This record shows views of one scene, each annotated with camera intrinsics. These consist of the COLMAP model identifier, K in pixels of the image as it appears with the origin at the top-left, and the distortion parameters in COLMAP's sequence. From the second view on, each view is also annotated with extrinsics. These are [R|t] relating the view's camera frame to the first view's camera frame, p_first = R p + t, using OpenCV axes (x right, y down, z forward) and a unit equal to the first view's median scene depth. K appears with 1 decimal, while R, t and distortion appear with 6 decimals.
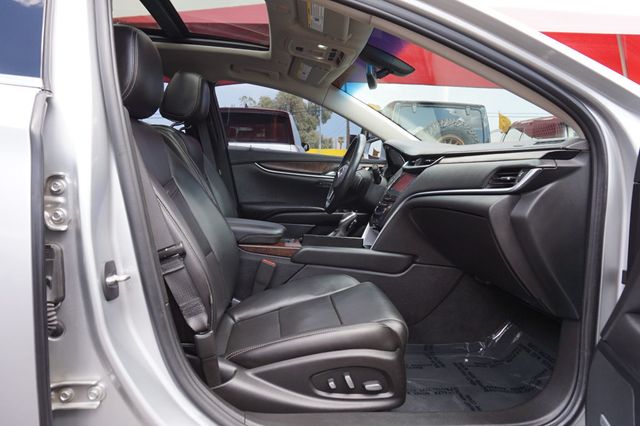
lens RADIAL K [[437.8, 0, 319.8], [0, 437.8, 212.7], [0, 0, 1]] dist [-0.018992, 0.017771]
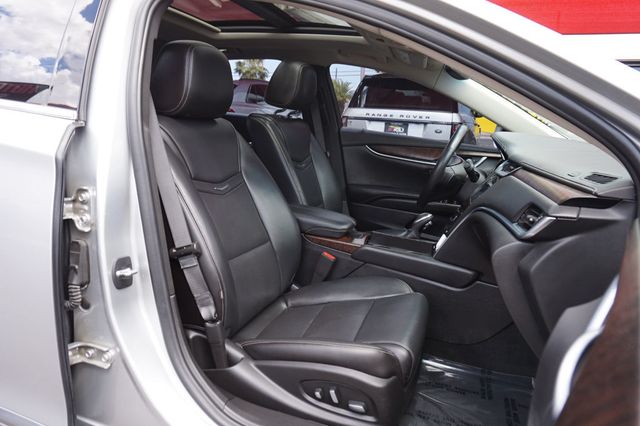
lens RADIAL K [[437.8, 0, 320.8], [0, 437.8, 212.7], [0, 0, 1]] dist [-0.018992, 0.017771]
pose [[0.910825, 0.115600, -0.396275, 0.397132], [-0.076106, 0.990557, 0.114035, -0.156162], [0.405716, -0.073707, 0.911023, 0.082669]]
